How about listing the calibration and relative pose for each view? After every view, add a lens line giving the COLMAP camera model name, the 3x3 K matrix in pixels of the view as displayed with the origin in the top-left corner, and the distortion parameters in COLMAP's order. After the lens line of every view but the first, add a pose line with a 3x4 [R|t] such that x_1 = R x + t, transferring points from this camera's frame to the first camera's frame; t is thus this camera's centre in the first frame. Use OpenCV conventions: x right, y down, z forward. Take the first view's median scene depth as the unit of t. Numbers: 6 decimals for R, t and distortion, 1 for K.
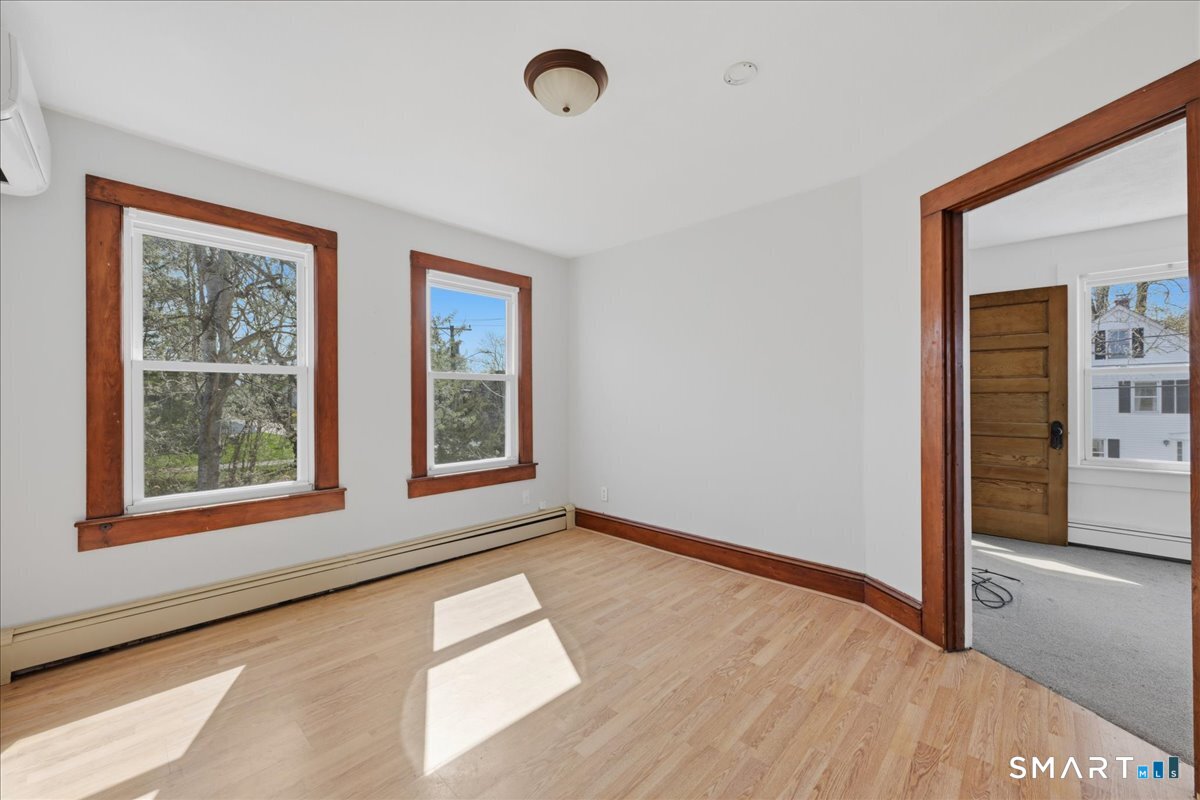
lens RADIAL K [[467.5, 0, 603.5], [0, 467.5, 399.4], [0, 0, 1]] dist [-0.000526, 0.000225]
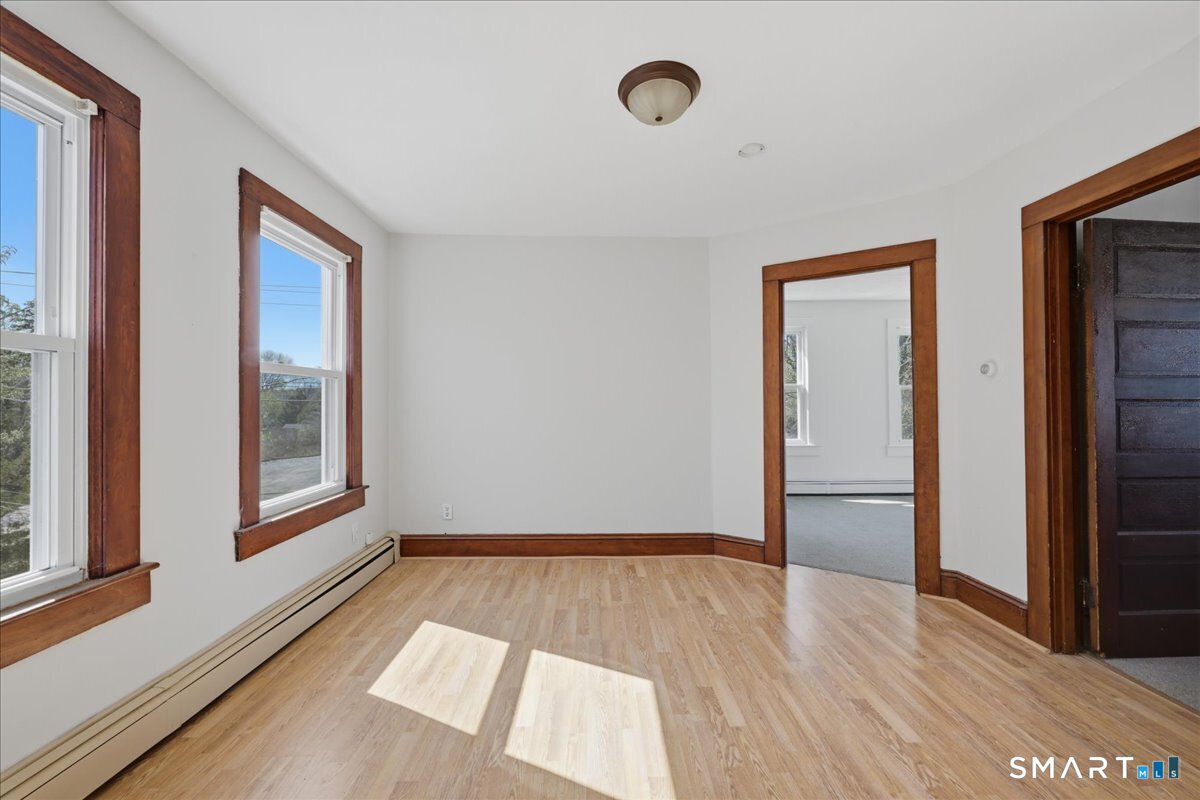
lens RADIAL K [[467.5, 0, 603.5], [0, 467.5, 399.4], [0, 0, 1]] dist [-0.000526, 0.000225]
pose [[0.716015, 0.007183, 0.698047, -0.559852], [0.001198, 0.999933, -0.011518, 0.003023], [-0.698083, 0.009084, 0.715959, 0.230239]]
